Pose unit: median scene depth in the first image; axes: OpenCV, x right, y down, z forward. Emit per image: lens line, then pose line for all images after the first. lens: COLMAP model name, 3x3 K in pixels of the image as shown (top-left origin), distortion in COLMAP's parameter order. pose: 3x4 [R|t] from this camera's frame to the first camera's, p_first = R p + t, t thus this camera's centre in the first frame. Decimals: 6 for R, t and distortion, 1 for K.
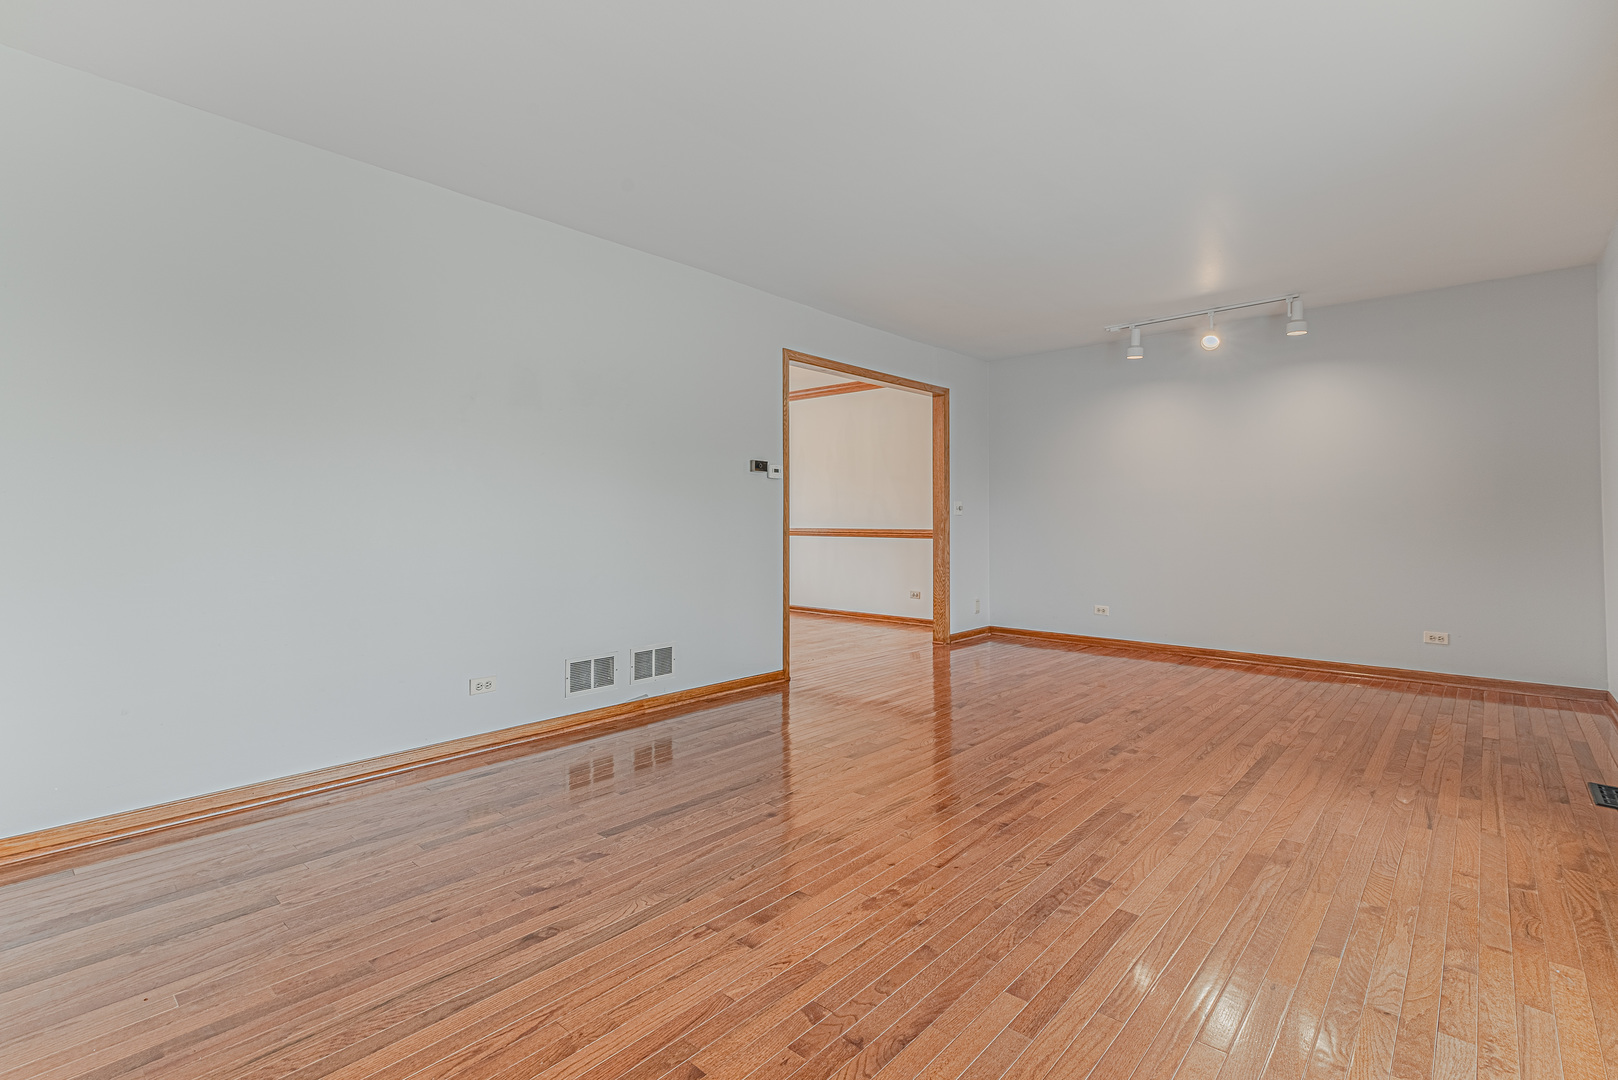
lens RADIAL K [[735.0, 0, 818.2], [0, 735.0, 474.0], [0, 0, 1]] dist [0.018918, -0.003149]
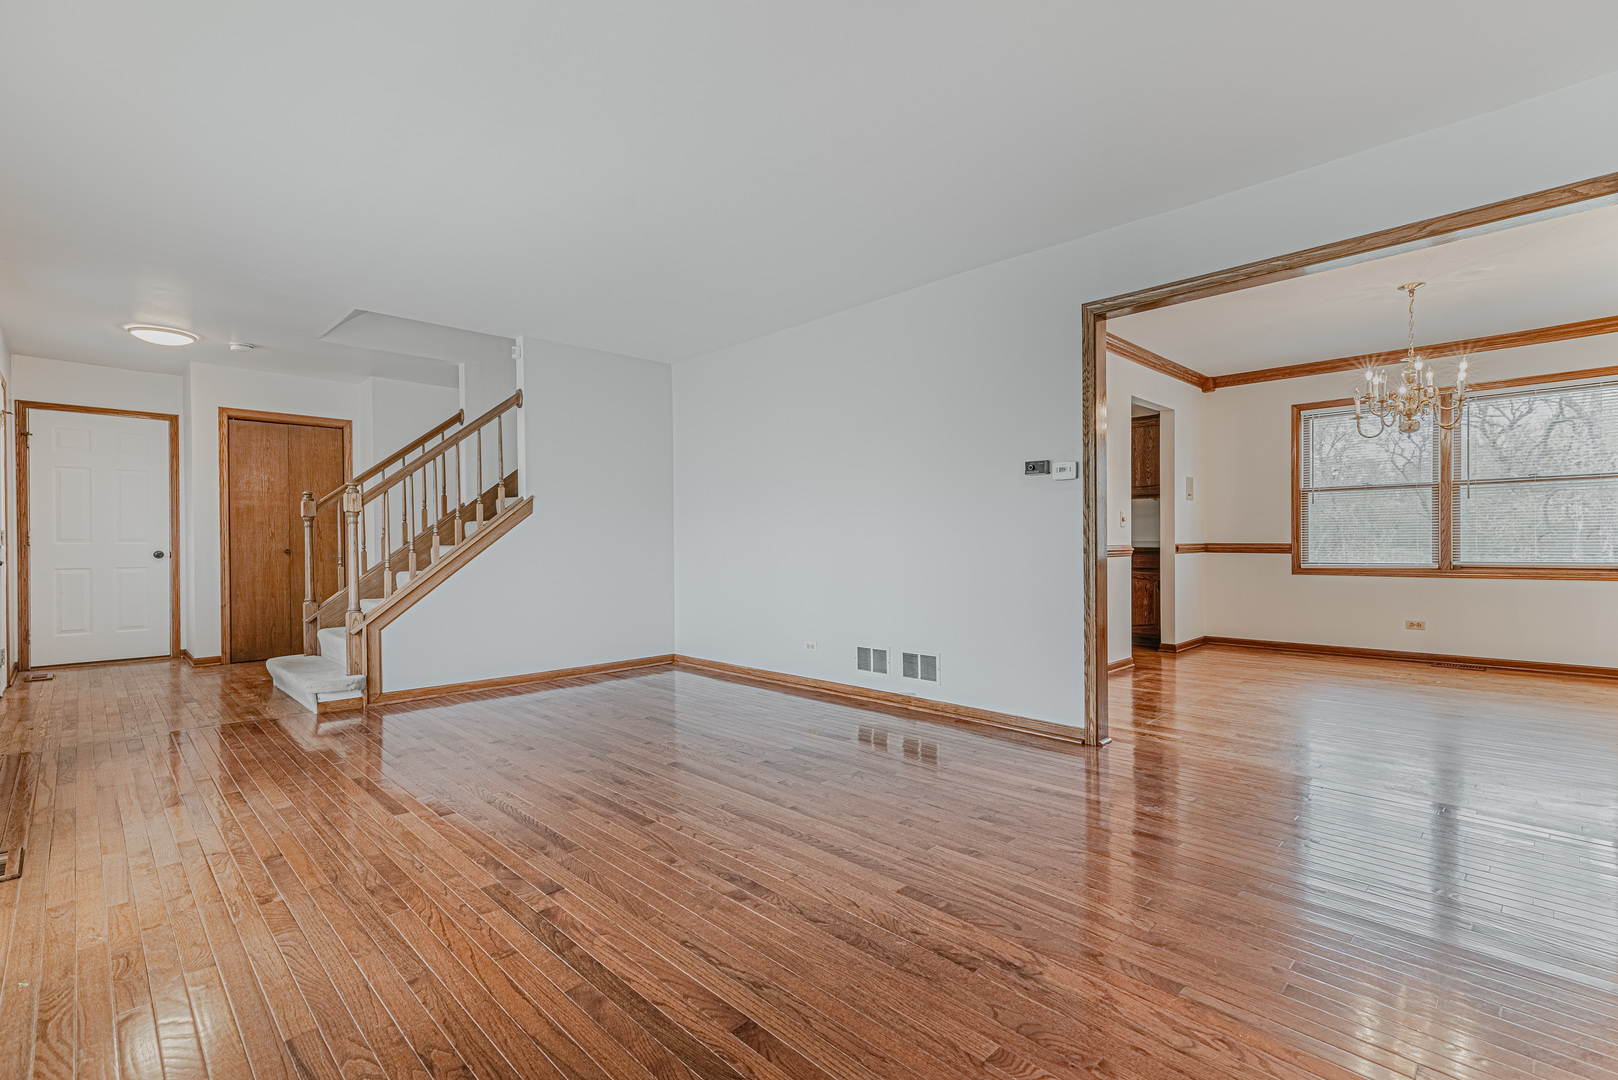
lens RADIAL K [[735.0, 0, 817.6], [0, 735.0, 542.9], [0, 0, 1]] dist [0.018918, -0.003149]
pose [[-0.057444, 0.004734, -0.998337, 1.020607], [0.075767, 0.997125, 0.000368, 0.073634], [0.995470, -0.075620, -0.057638, 1.089992]]
